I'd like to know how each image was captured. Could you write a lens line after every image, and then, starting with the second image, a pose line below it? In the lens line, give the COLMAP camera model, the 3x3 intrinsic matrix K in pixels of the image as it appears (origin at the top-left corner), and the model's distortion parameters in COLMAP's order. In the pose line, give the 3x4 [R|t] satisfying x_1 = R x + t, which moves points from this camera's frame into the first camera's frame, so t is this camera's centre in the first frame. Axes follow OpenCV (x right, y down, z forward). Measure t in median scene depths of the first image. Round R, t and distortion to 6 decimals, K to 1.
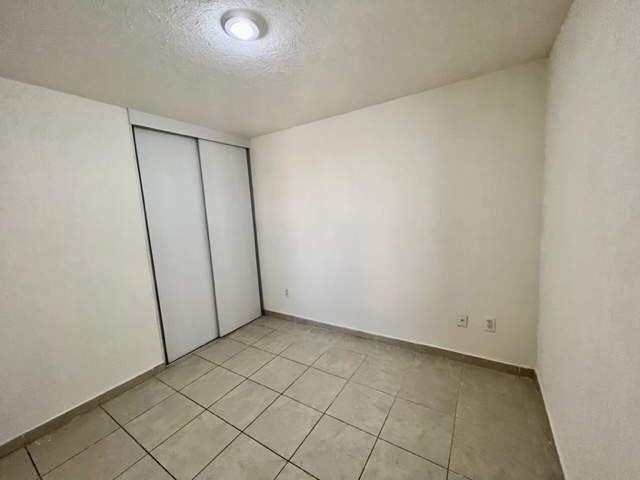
lens RADIAL K [[254.5, 0, 326.3], [0, 254.5, 240.2], [0, 0, 1]] dist [-0.000265, 0.000030]
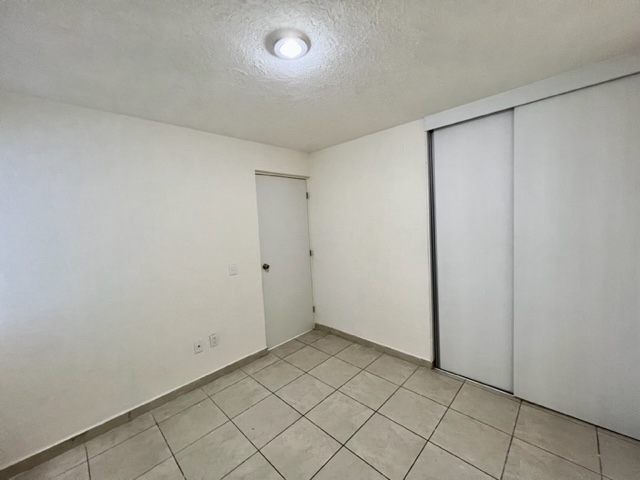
lens RADIAL K [[255.4, 0, 320.0], [0, 255.4, 240.0], [0, 0, 1]] dist [0.001002, 0.000568]
pose [[-0.210743, 0.124758, -0.969548, 0.414208], [-0.072713, 0.987074, 0.142818, -0.120088], [0.974833, 0.100597, -0.198947, 0.793684]]
